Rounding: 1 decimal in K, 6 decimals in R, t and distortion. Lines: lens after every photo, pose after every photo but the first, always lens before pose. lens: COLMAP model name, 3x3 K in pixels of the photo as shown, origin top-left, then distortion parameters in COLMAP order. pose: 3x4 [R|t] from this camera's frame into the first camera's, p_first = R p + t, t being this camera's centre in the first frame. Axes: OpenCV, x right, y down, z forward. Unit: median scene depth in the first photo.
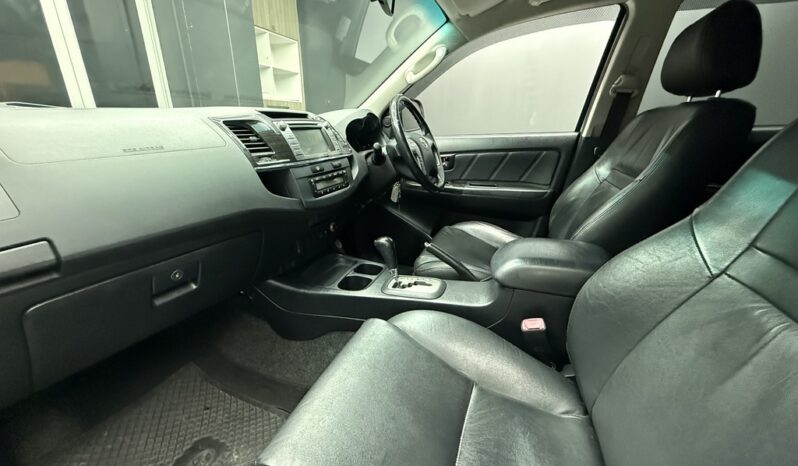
lens RADIAL K [[317.2, 0, 396.3], [0, 317.2, 232.3], [0, 0, 1]] dist [0.001883, 0.000722]
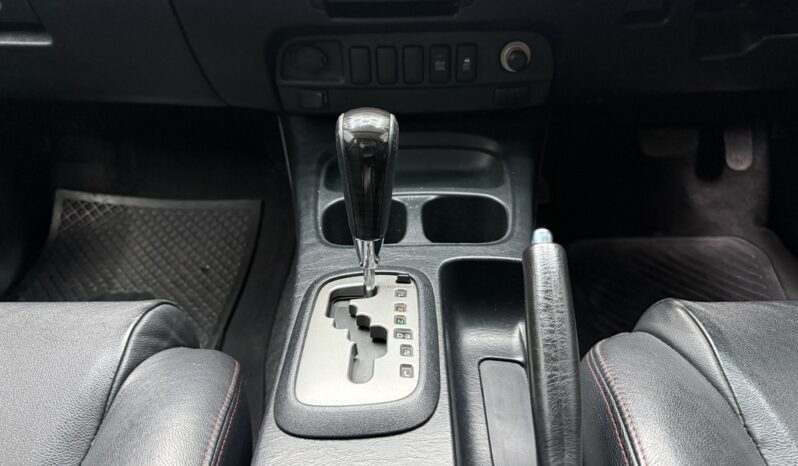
lens RADIAL K [[548.9, 0, 399.0], [0, 548.9, 233.0], [0, 0, 1]] dist [0.005777, 0.001692]
pose [[0.361277, 0.512228, -0.779167, 0.355016], [-0.282611, 0.856452, 0.431997, -0.092680], [0.888600, 0.064131, 0.454178, 0.828991]]
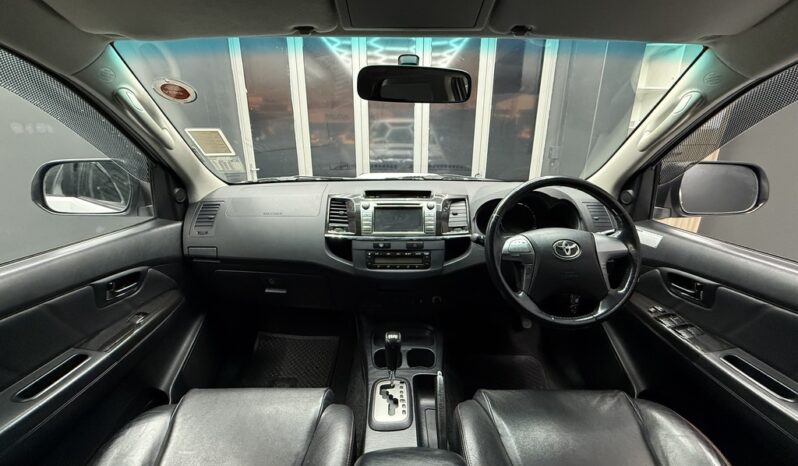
lens RADIAL K [[303.1, 0, 396.5], [0, 303.1, 233.1], [0, 0, 1]] dist [-0.000820, -0.000010]
pose [[0.372787, 0.259435, -0.890912, 0.685734], [-0.304614, 0.941127, 0.146597, -0.397608], [0.876493, 0.216735, 0.429867, 0.553864]]
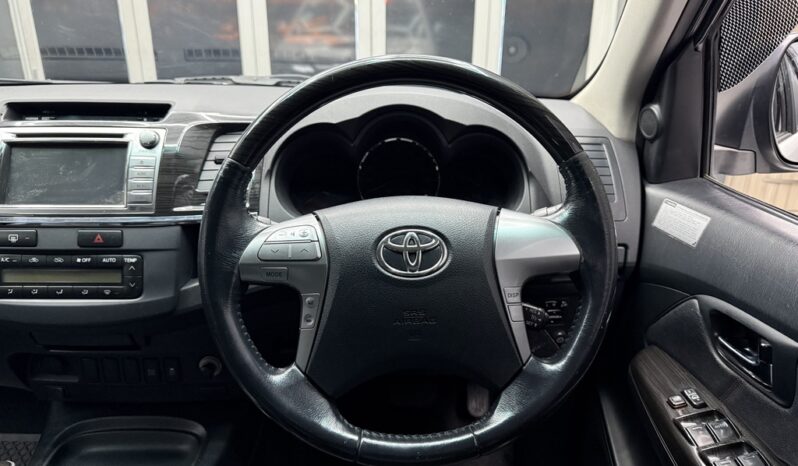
lens RADIAL K [[548.9, 0, 399.0], [0, 548.9, 233.0], [0, 0, 1]] dist [0.005777, 0.001692]
pose [[0.388853, 0.300773, -0.870821, 0.605325], [-0.310296, 0.932742, 0.183601, -0.496709], [0.867473, 0.198818, 0.456028, 1.072246]]
